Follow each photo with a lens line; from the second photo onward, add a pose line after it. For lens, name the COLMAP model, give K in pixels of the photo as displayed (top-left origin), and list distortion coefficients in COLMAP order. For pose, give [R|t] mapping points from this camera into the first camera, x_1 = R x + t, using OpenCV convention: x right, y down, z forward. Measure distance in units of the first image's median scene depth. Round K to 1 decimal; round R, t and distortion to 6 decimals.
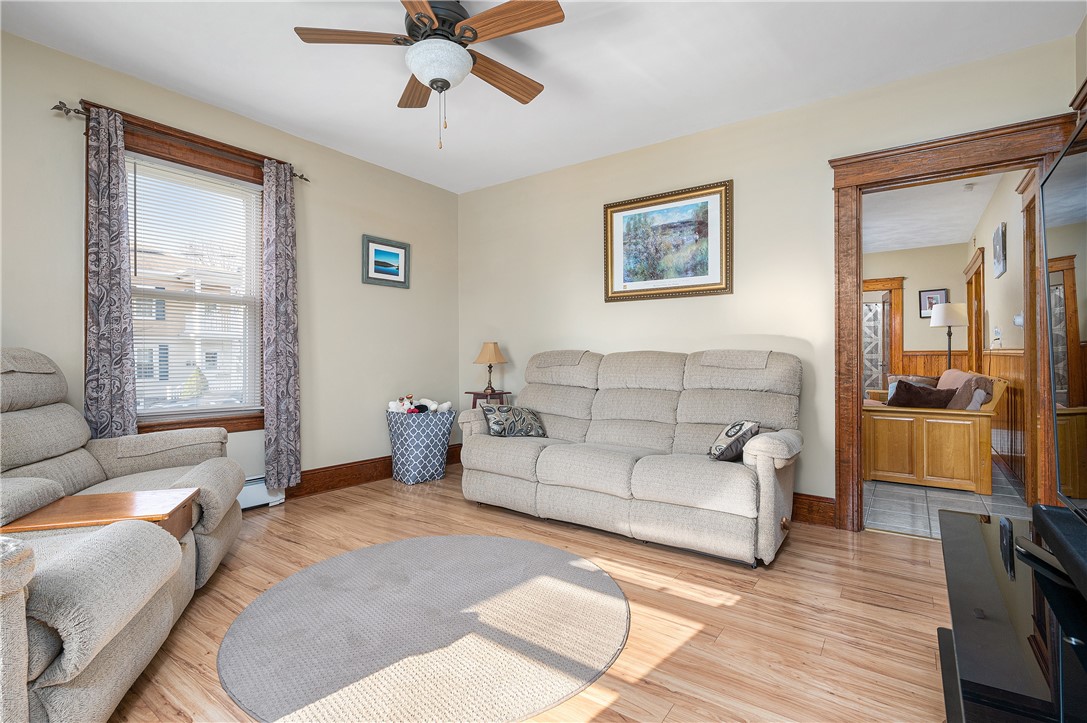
lens RADIAL K [[498.4, 0, 535.9], [0, 498.4, 356.4], [0, 0, 1]] dist [0.000817, 0.000634]
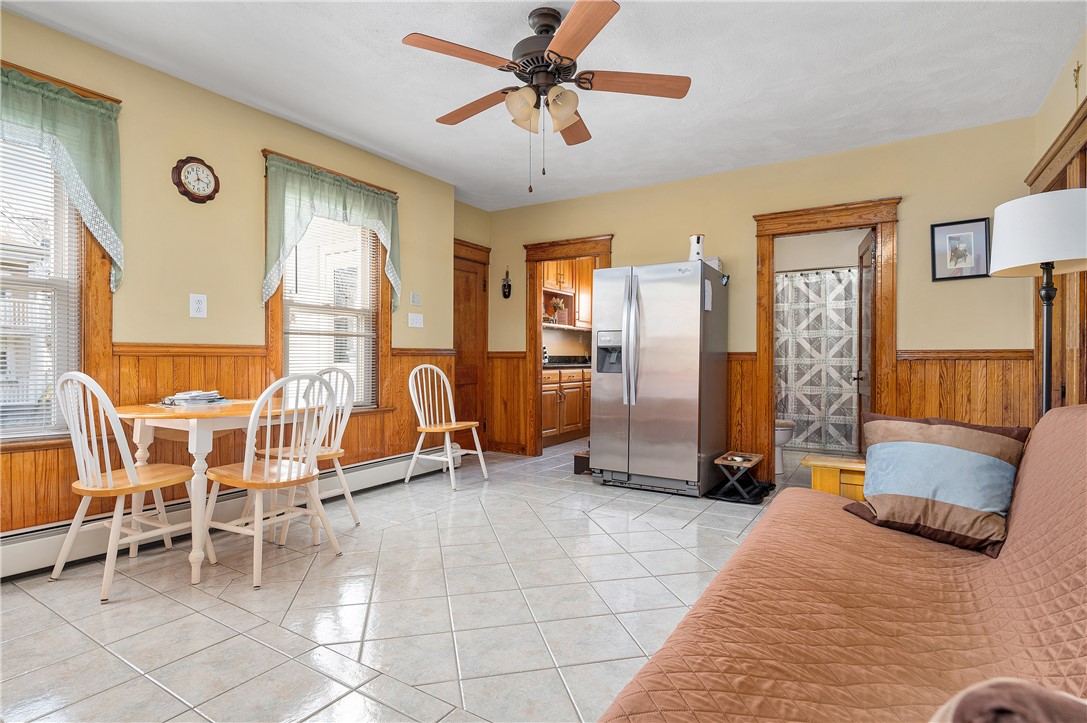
lens RADIAL K [[559.8, 0, 539.9], [0, 559.8, 360.4], [0, 0, 1]] dist [0.003720, -0.000258]
pose [[0.996381, 0.004449, 0.084888, 0.277389], [-0.004700, 0.999985, 0.002752, -0.001461], [-0.084875, -0.003141, 0.996387, 0.393032]]
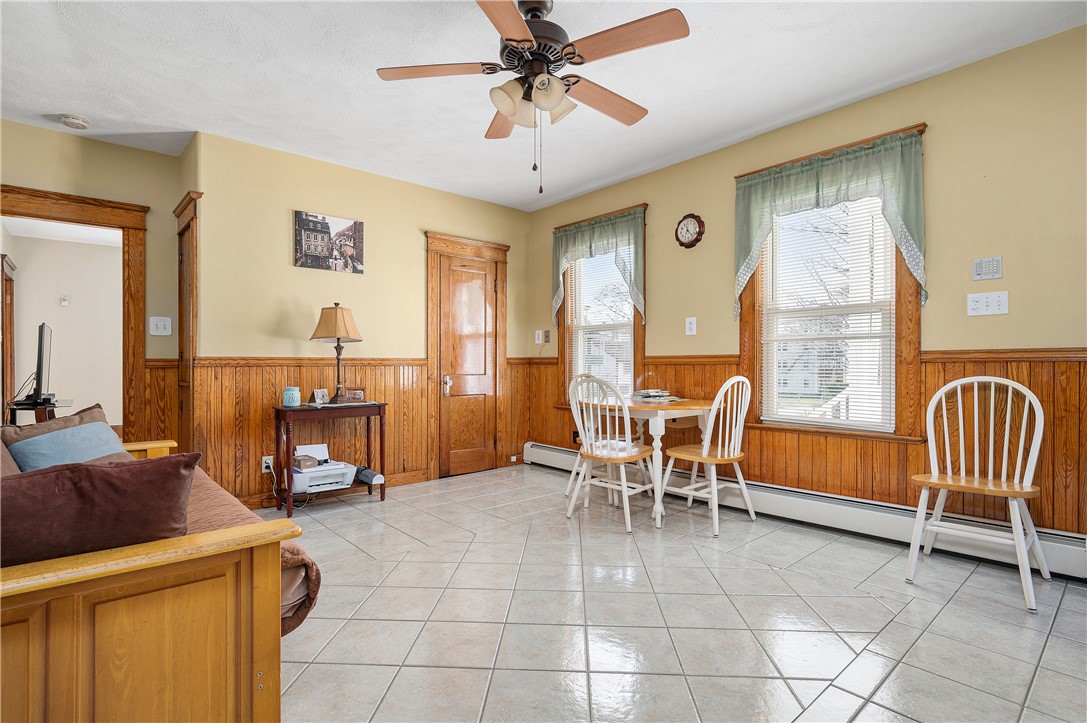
lens RADIAL K [[526.6, 0, 550.5], [0, 526.6, 361.6], [0, 0, 1]] dist [-0.006504, -0.001806]
pose [[-0.189229, 0.001181, -0.981932, 0.571986], [0.005639, 0.999984, 0.000117, -0.005782], [0.981917, -0.005515, -0.189232, 0.770660]]
